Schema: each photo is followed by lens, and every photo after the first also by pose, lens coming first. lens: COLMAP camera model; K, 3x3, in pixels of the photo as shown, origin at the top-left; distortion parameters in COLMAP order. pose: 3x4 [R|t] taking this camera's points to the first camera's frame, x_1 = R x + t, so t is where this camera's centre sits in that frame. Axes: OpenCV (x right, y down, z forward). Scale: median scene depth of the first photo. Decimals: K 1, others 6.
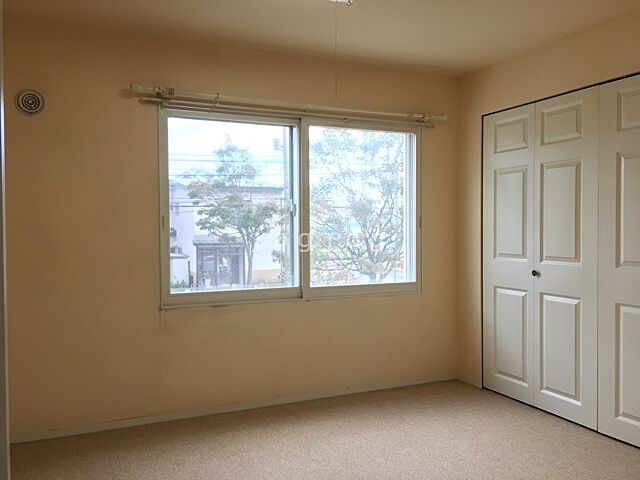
lens RADIAL K [[544.4, 0, 320.0], [0, 544.4, 240.0], [0, 0, 1]] dist [0.085350, -0.102460]
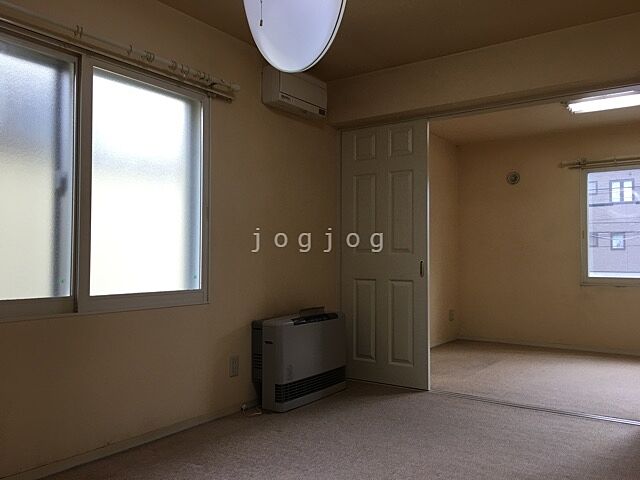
lens RADIAL K [[544.4, 0, 320.0], [0, 544.4, 240.0], [0, 0, 1]] dist [0.085350, -0.102460]
pose [[0.506517, -0.031187, -0.861666, 0.103074], [-0.020319, 0.998636, -0.048089, 0.010953], [0.861991, 0.041866, 0.505193, -0.077004]]
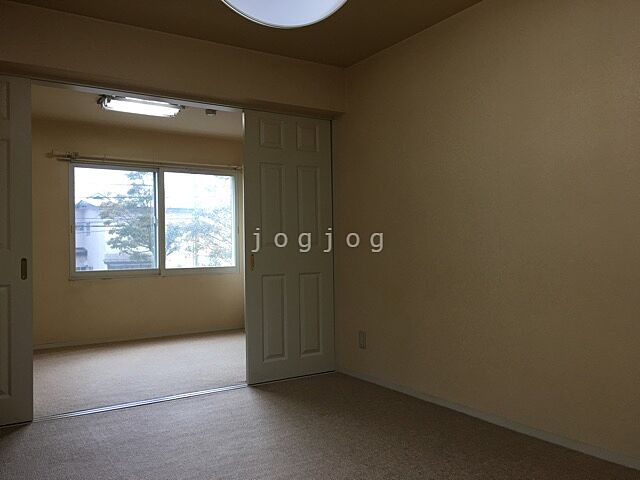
lens RADIAL K [[544.4, 0, 320.0], [0, 544.4, 240.0], [0, 0, 1]] dist [0.085350, -0.102460]
pose [[0.990151, -0.007946, 0.139778, 0.031465], [0.013249, 0.999226, -0.037050, 0.009892], [-0.139376, 0.038537, 0.989489, -0.105615]]
